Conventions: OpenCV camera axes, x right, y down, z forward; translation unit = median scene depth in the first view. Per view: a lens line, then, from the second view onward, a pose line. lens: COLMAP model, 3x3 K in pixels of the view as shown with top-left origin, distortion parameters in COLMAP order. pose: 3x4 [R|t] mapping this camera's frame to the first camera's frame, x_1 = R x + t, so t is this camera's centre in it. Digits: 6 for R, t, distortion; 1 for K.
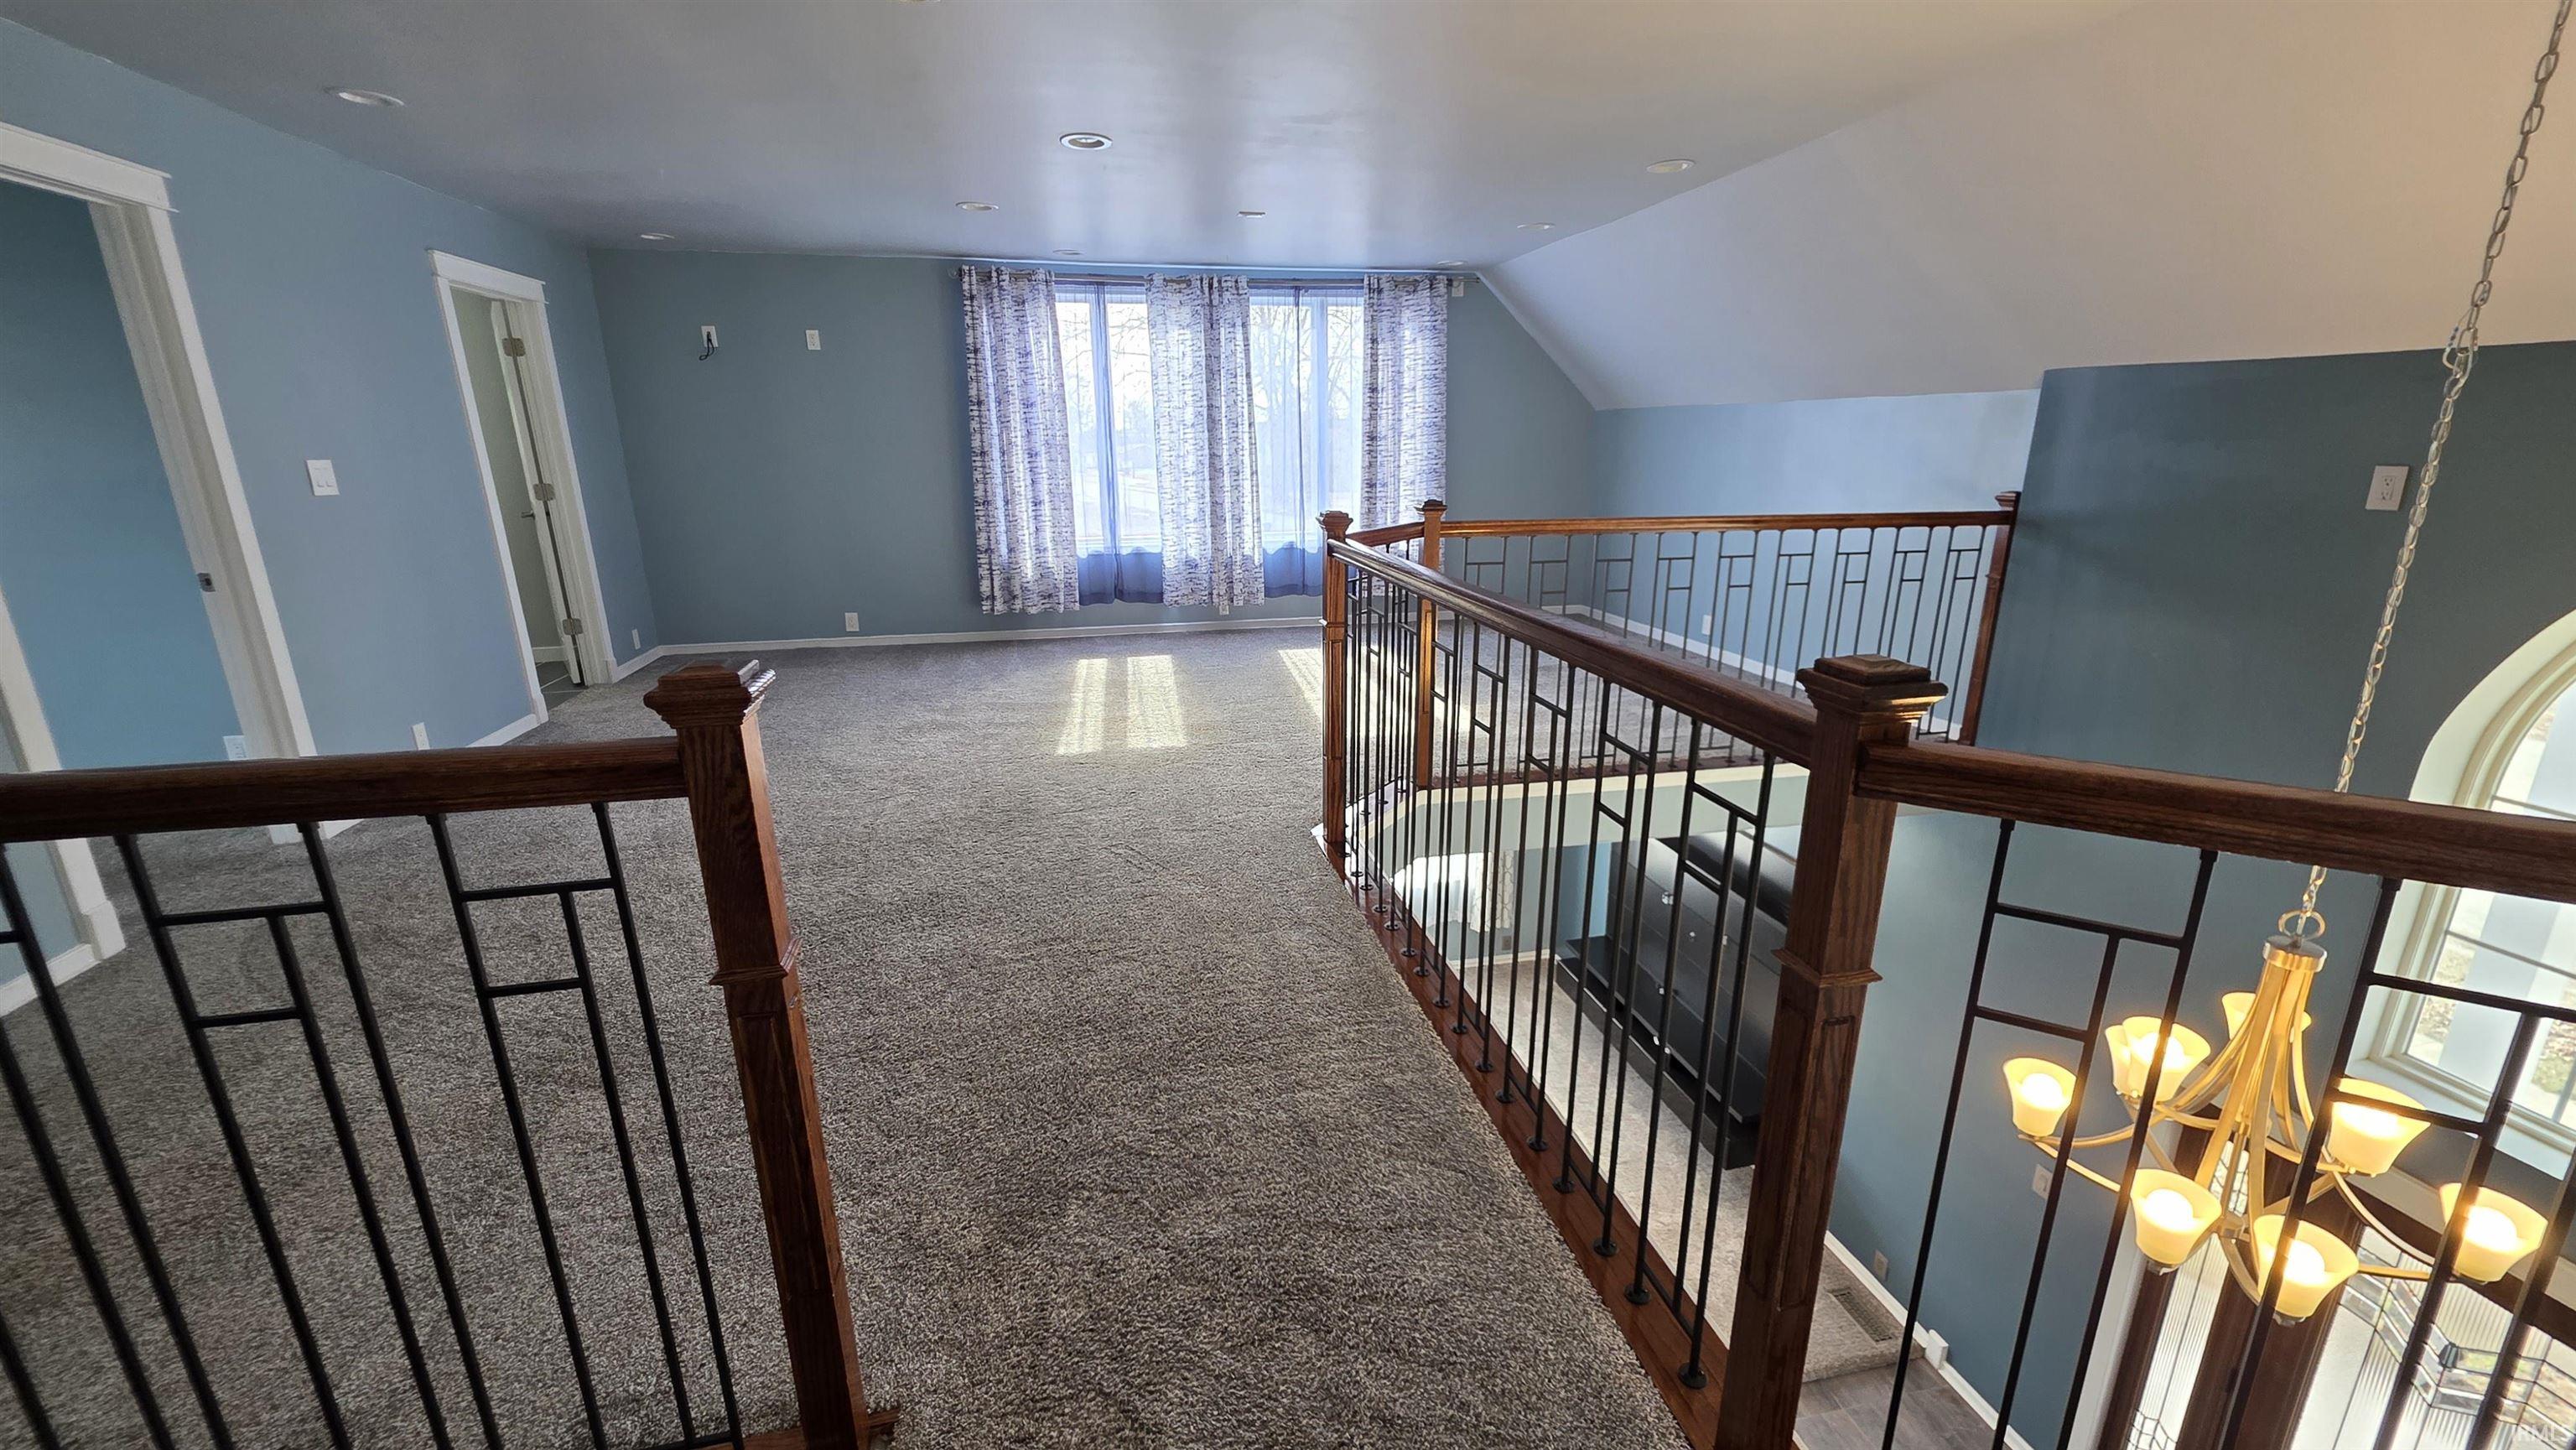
lens RADIAL K [[980.5, 0, 1288.0], [0, 980.5, 725.0], [0, 0, 1]] dist [0.000330, -0.000067]
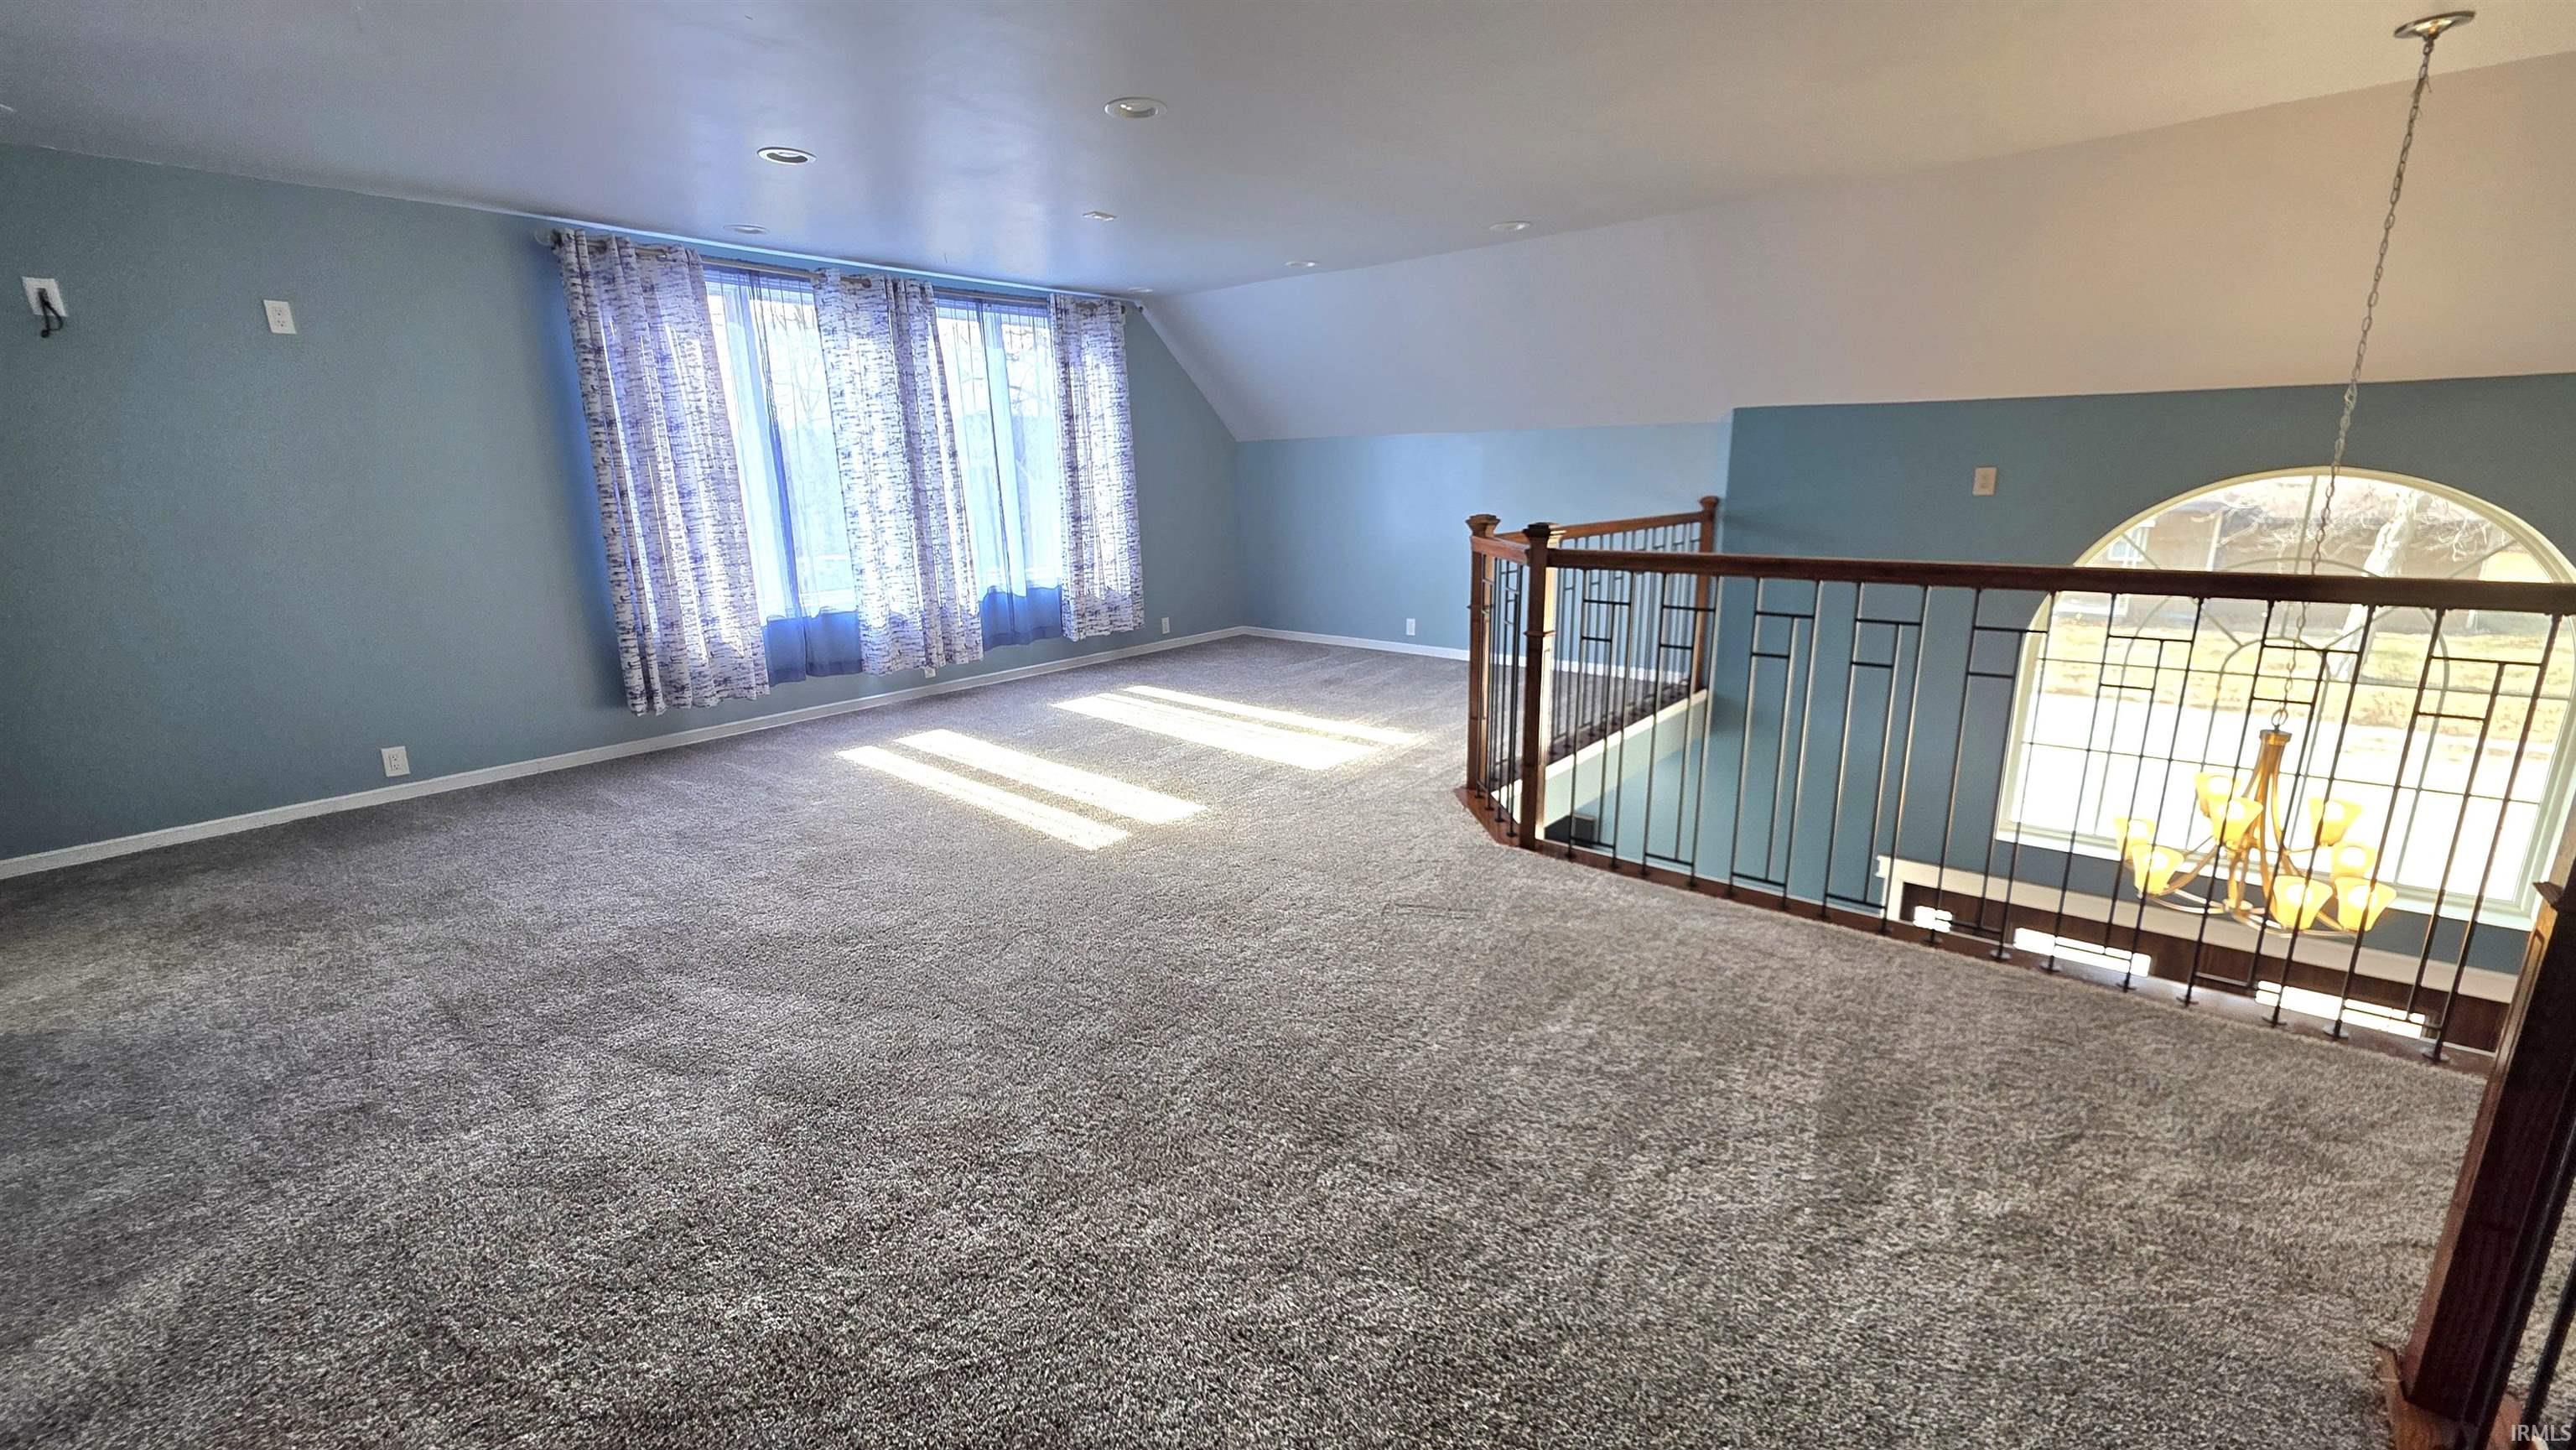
lens RADIAL K [[1005.4, 0, 1288.0], [0, 1005.4, 725.0], [0, 0, 1]] dist [0.000833, -0.000066]
pose [[0.803530, -0.156409, 0.574348, -0.352572], [0.181573, 0.983281, 0.013744, -0.032201], [-0.566895, 0.093242, 0.818496, 0.137152]]
